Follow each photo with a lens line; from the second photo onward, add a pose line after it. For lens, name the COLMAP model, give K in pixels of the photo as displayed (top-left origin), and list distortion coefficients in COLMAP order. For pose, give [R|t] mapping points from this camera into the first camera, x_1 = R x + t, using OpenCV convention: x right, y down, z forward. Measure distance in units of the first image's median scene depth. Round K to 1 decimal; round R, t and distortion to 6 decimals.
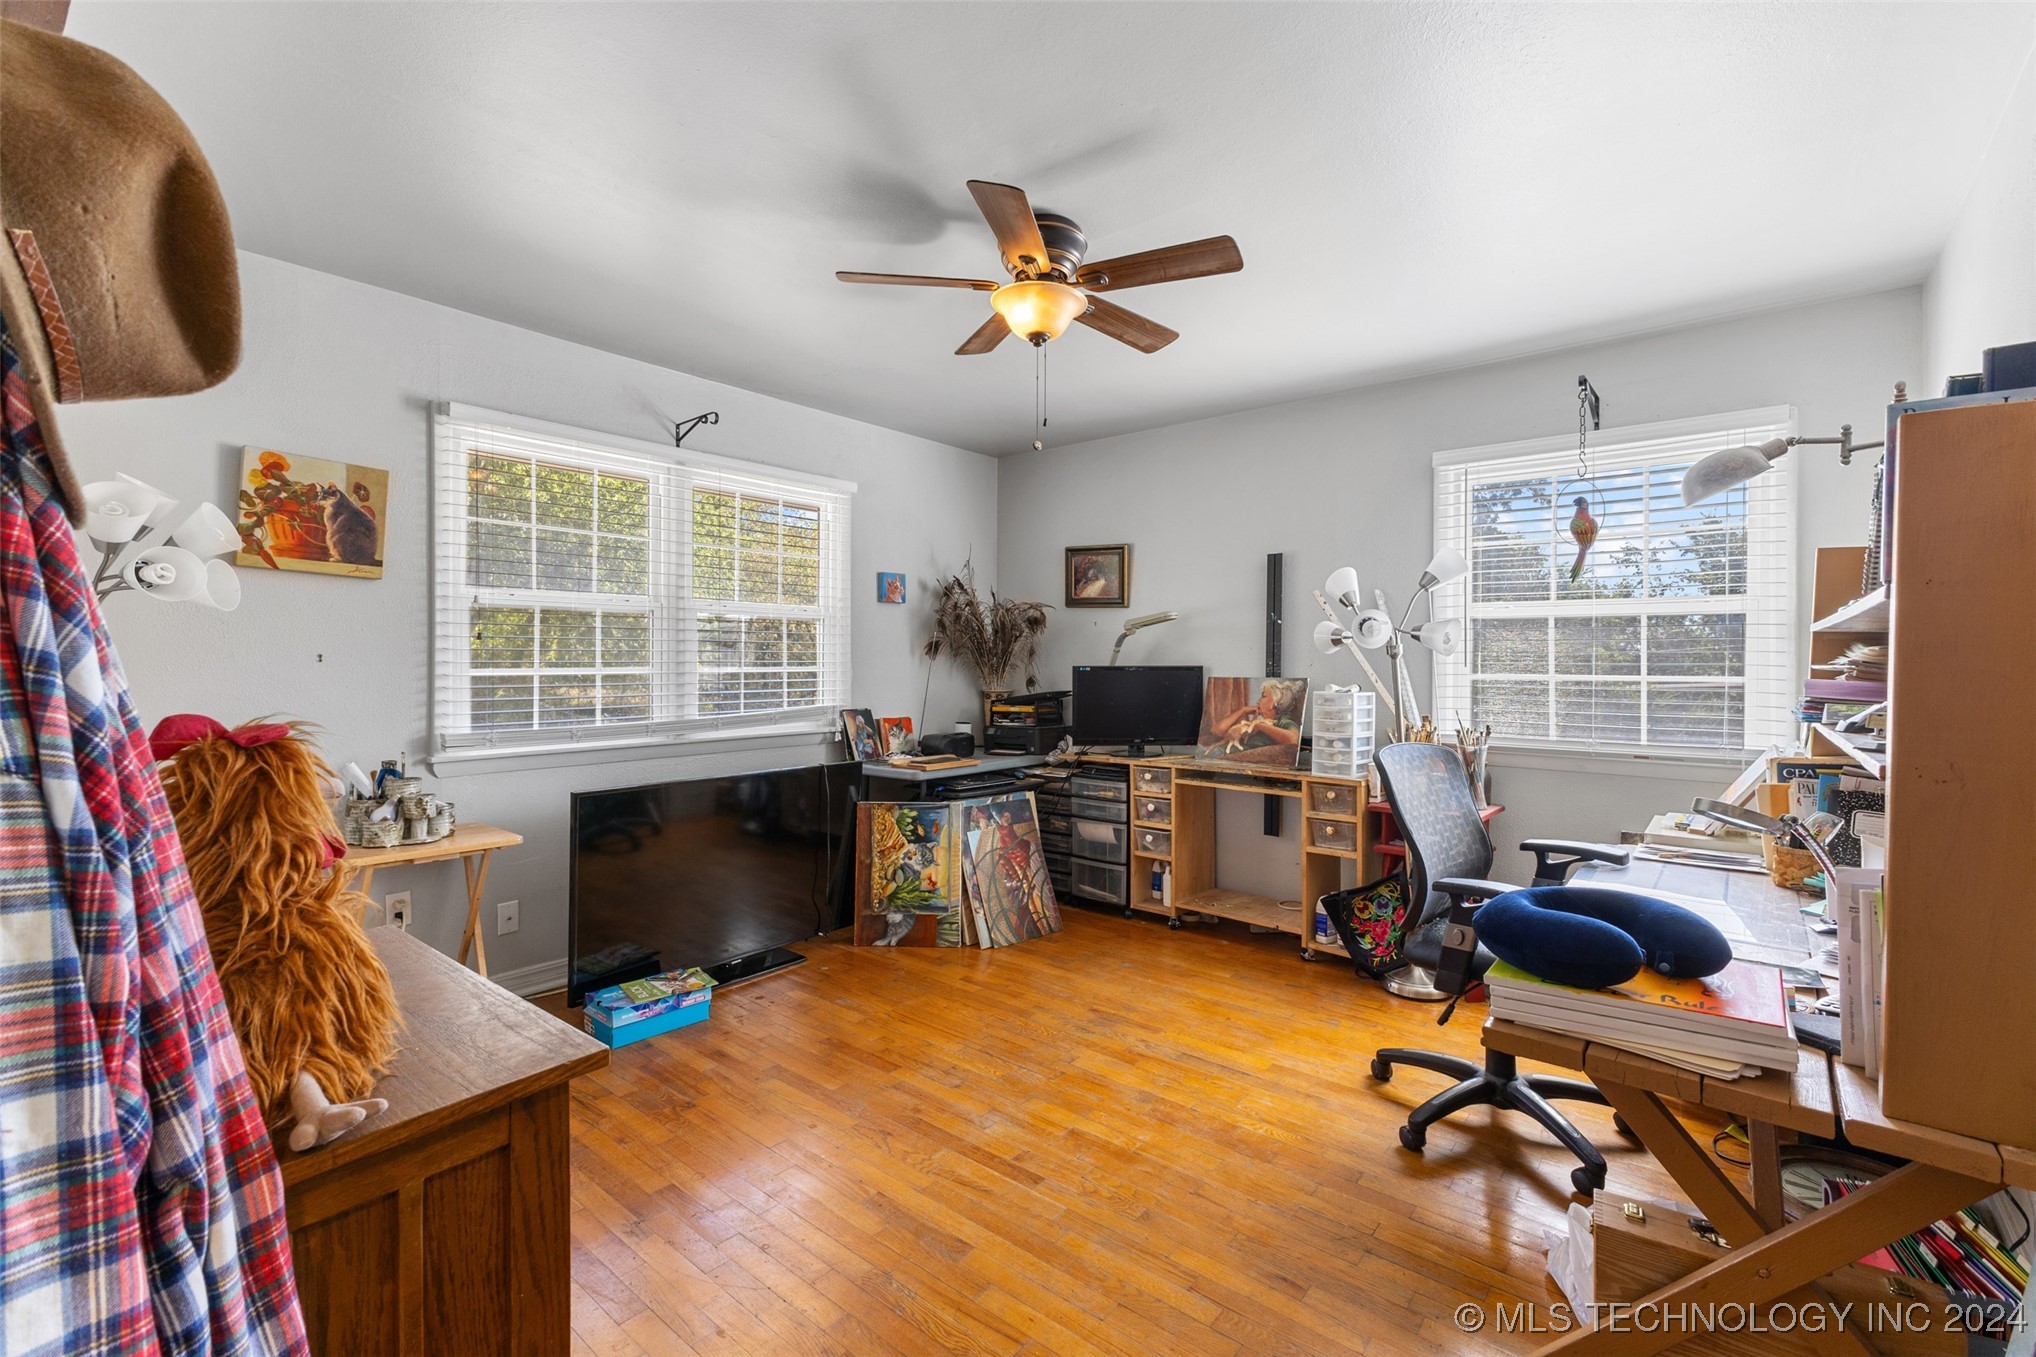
lens RADIAL K [[874.1, 0, 1018.6], [0, 874.1, 680.9], [0, 0, 1]] dist [0.000727, -0.000116]
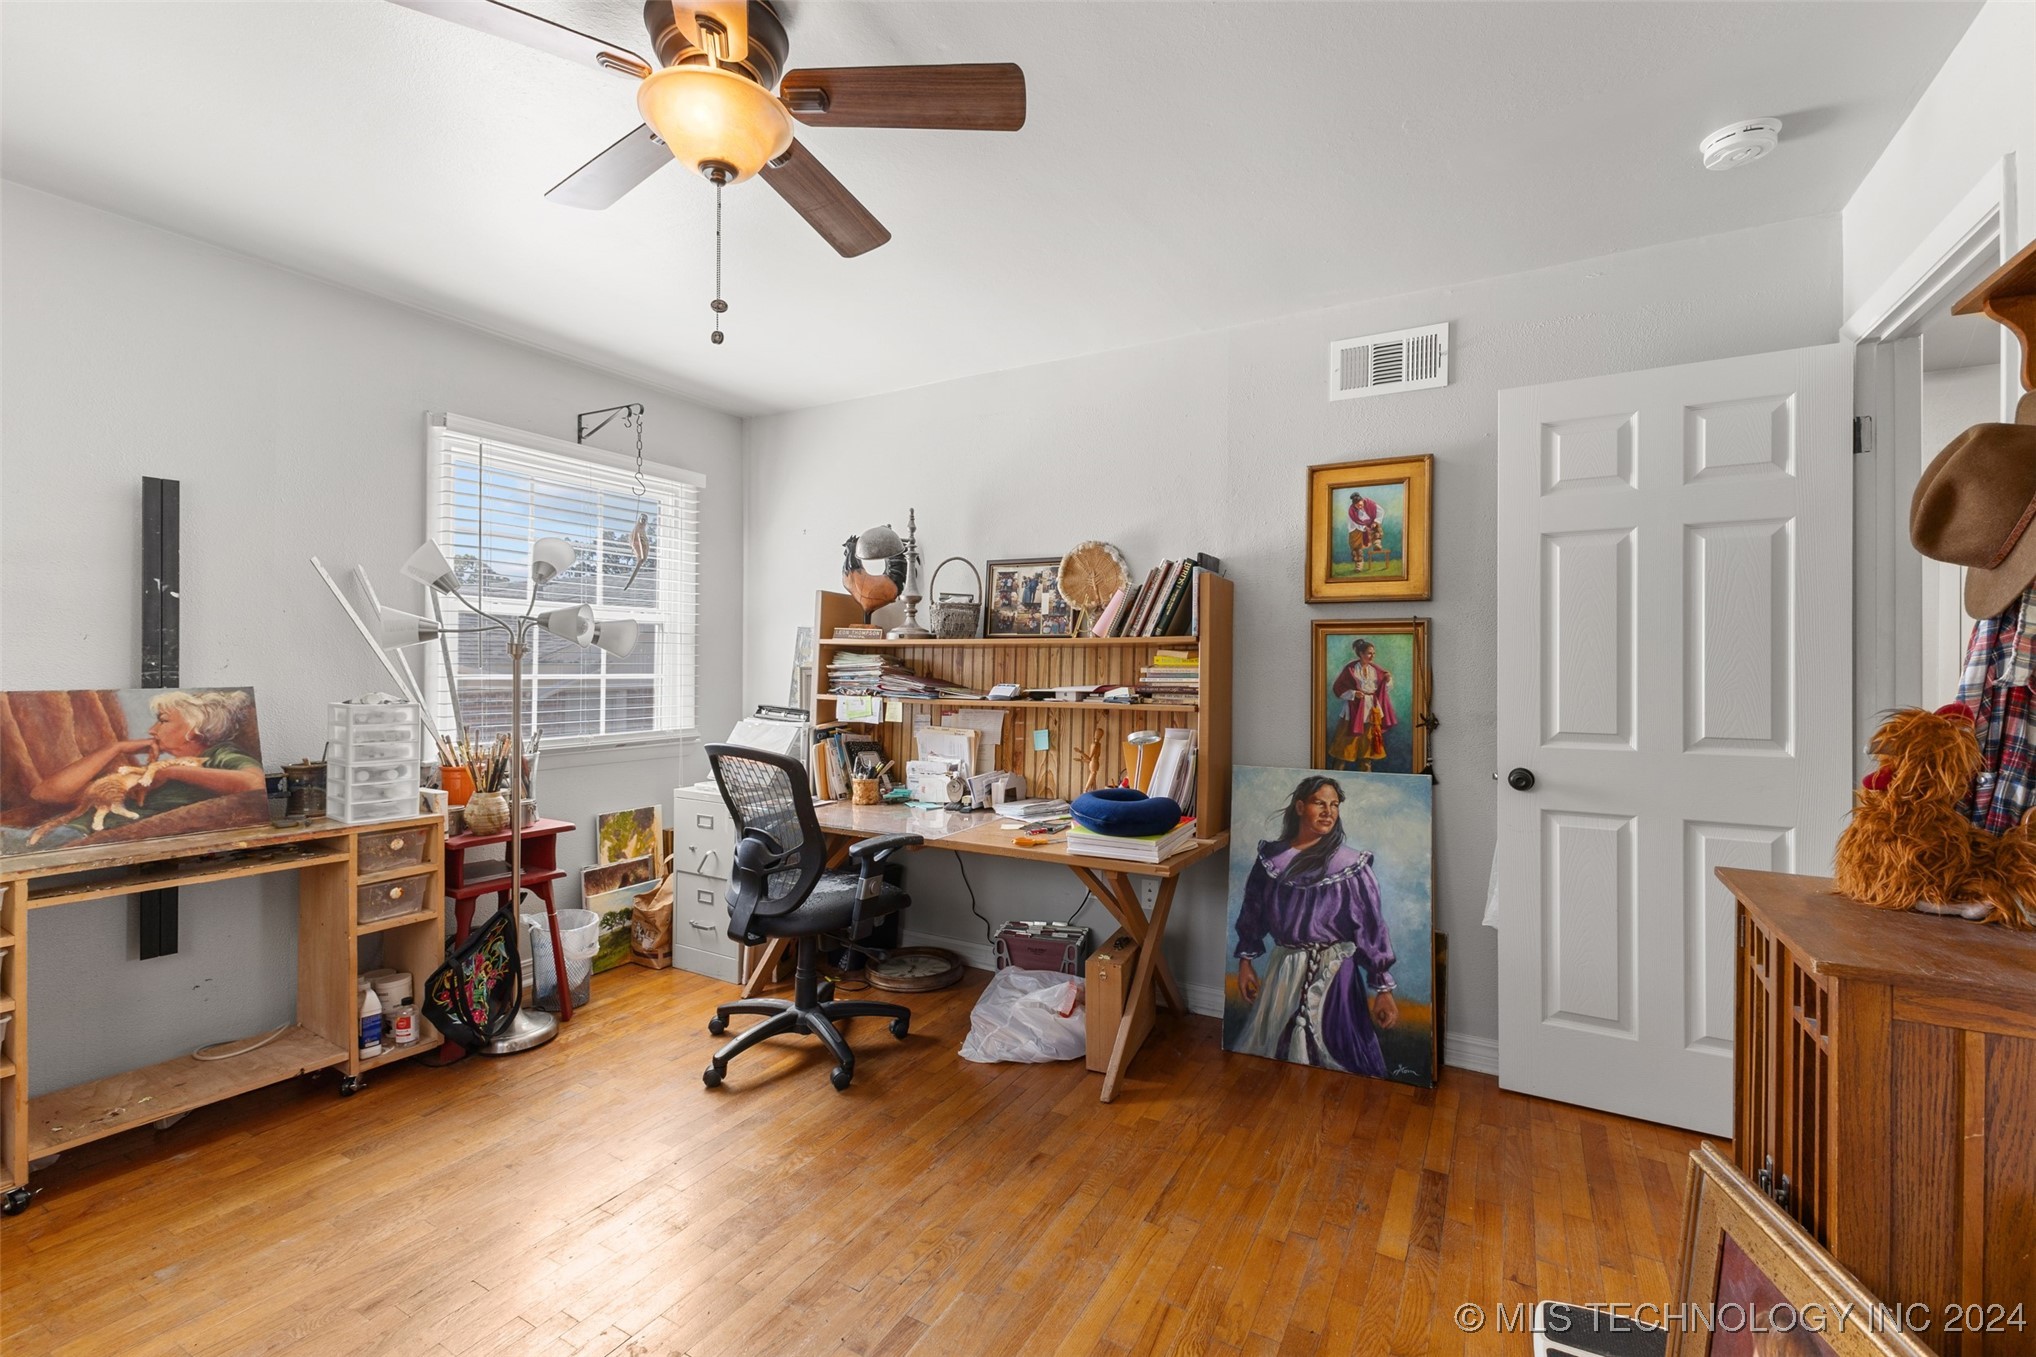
lens RADIAL K [[874.6, 0, 1017.8], [0, 874.6, 670.9], [0, 0, 1]] dist [0.004431, -0.000376]
pose [[-0.170671, -0.010251, 0.985275, -0.439541], [0.017072, 0.999765, 0.013359, -0.015067], [-0.985180, 0.019100, -0.170456, 0.590396]]
